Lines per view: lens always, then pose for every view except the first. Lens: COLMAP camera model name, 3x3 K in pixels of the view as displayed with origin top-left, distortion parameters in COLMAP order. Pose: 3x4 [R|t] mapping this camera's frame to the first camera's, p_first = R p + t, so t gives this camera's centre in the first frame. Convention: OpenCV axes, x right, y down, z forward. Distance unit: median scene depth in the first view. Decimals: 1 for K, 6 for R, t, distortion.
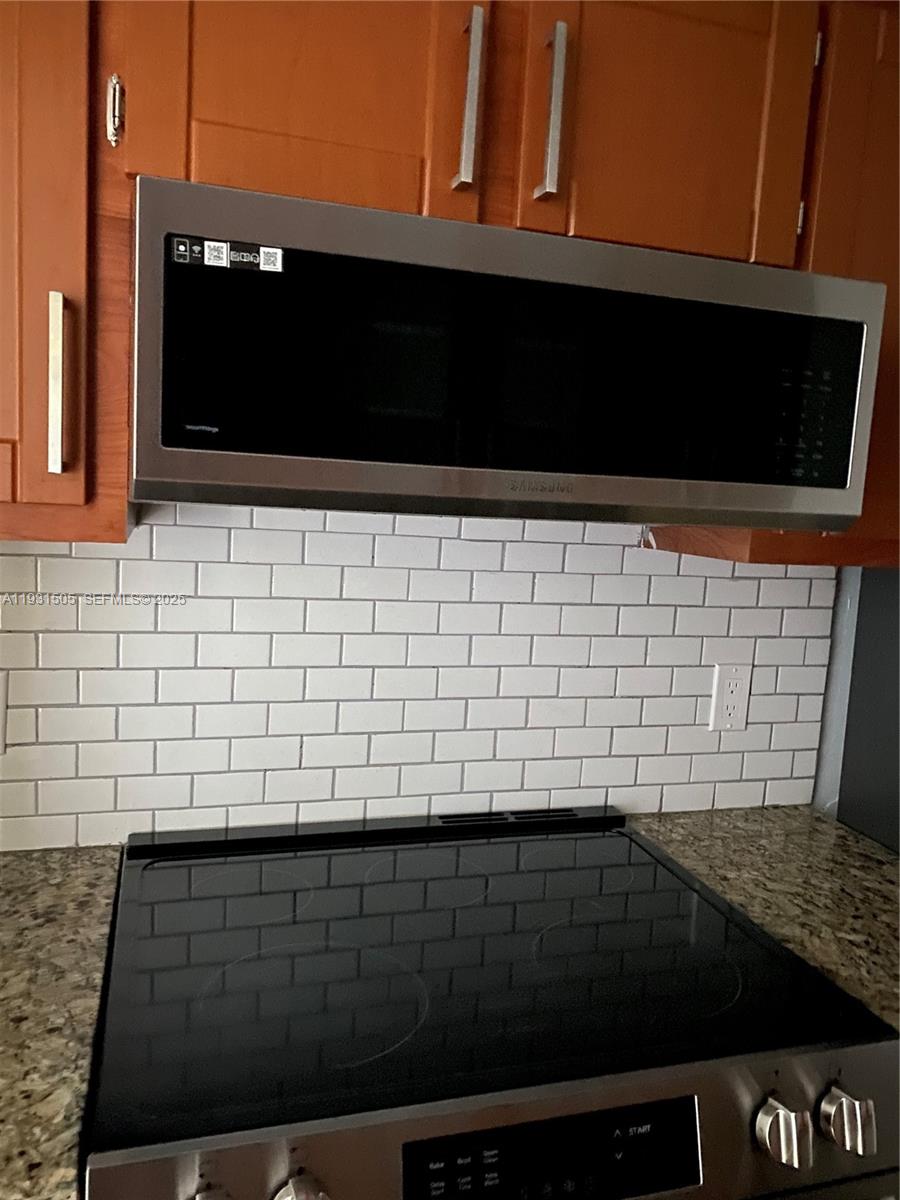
lens RADIAL K [[931.8, 0, 446.5], [0, 931.8, 595.9], [0, 0, 1]] dist [0.033848, -0.036769]
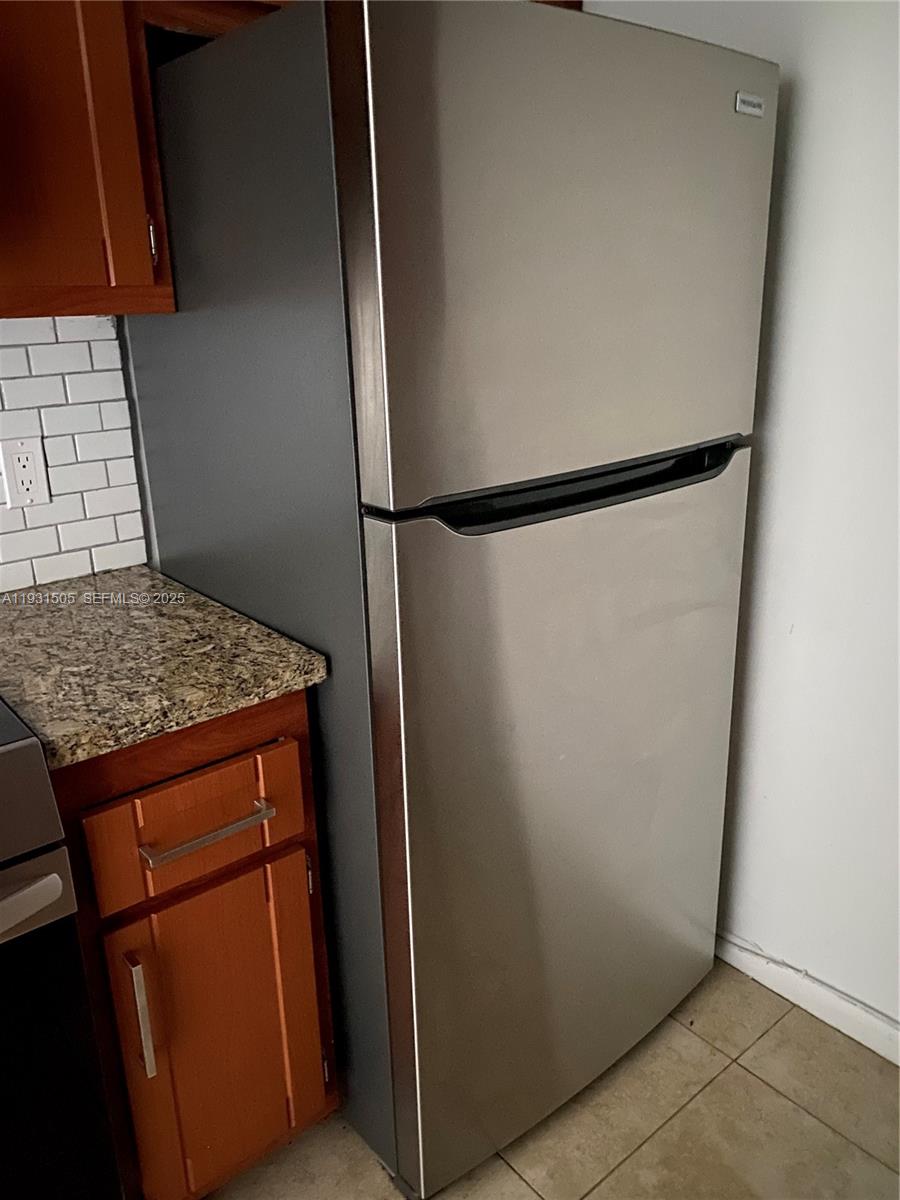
lens RADIAL K [[937.6, 0, 432.5], [0, 937.6, 602.5], [0, 0, 1]] dist [0.036729, 0.000630]
pose [[0.921958, -0.199579, 0.331905, 0.417633], [0.128004, 0.965863, 0.225218, 0.087238], [-0.365524, -0.165156, 0.916033, -0.122370]]
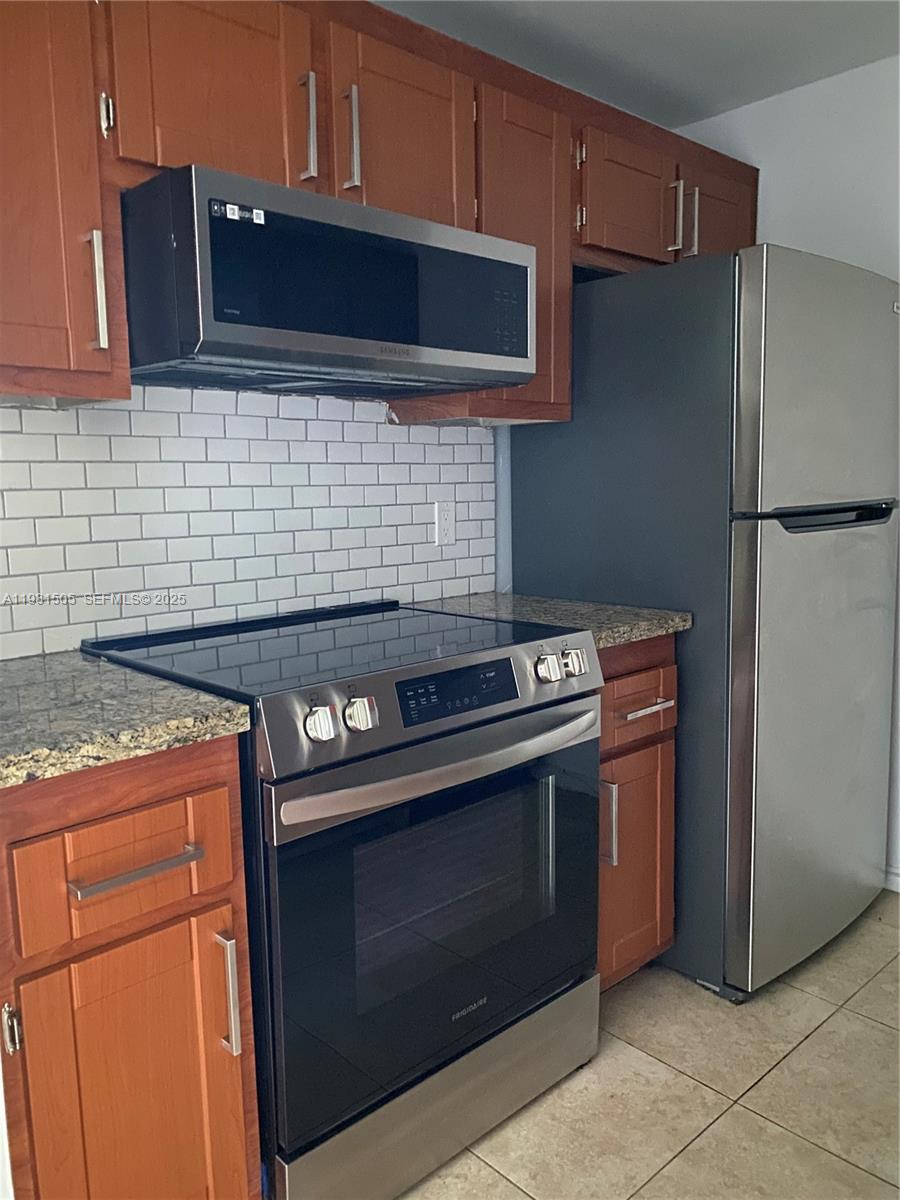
lens RADIAL K [[926.2, 0, 456.8], [0, 926.2, 595.9], [0, 0, 1]] dist [0.129694, -0.206132]
pose [[0.890097, -0.129531, 0.436978, -0.446921], [0.123470, 0.991443, 0.042386, 0.201455], [-0.438729, 0.016226, 0.898473, -0.472266]]
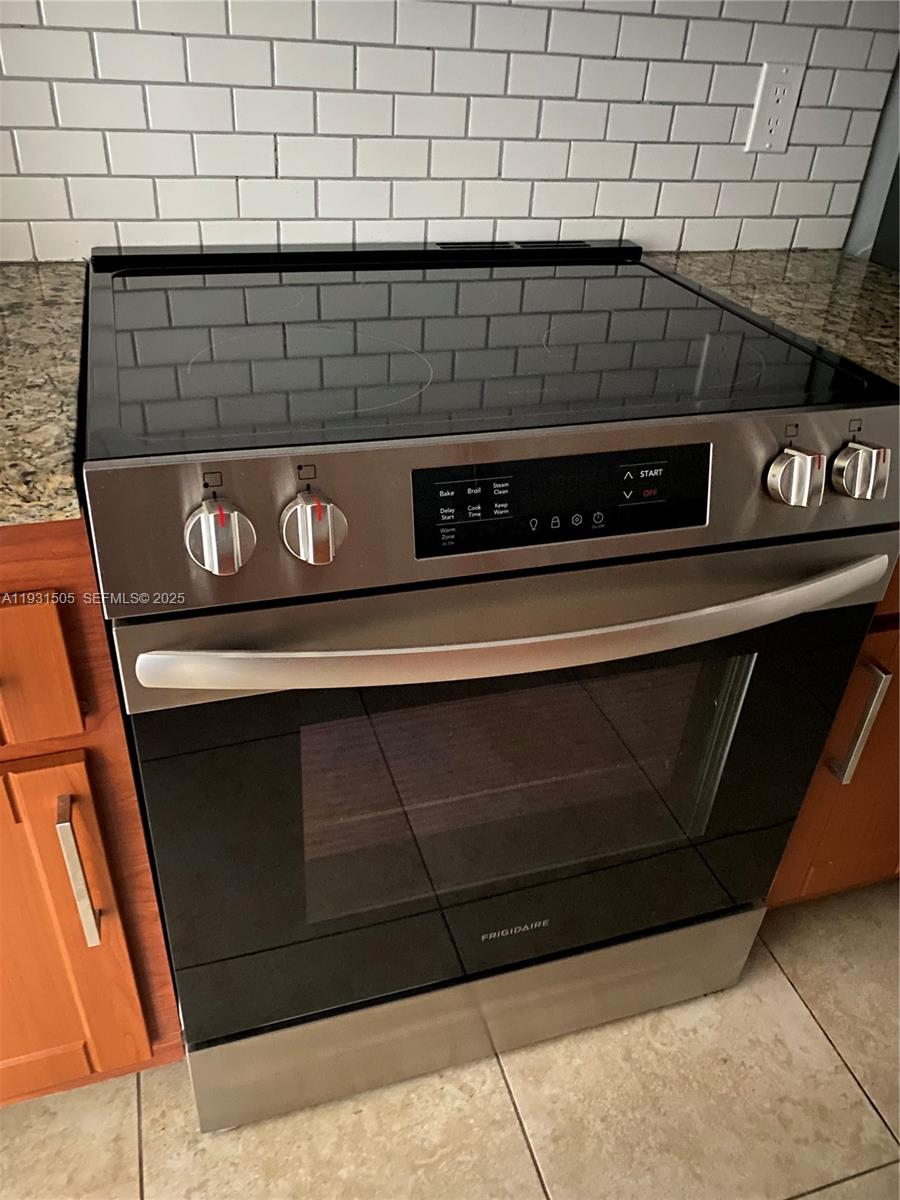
lens RADIAL K [[931.8, 0, 446.5], [0, 931.8, 595.9], [0, 0, 1]] dist [0.033848, -0.036769]
pose [[0.999891, -0.007992, 0.012419, -0.014071], [0.001844, 0.901909, 0.431922, 0.169157], [-0.014653, -0.431852, 0.901825, 0.042720]]
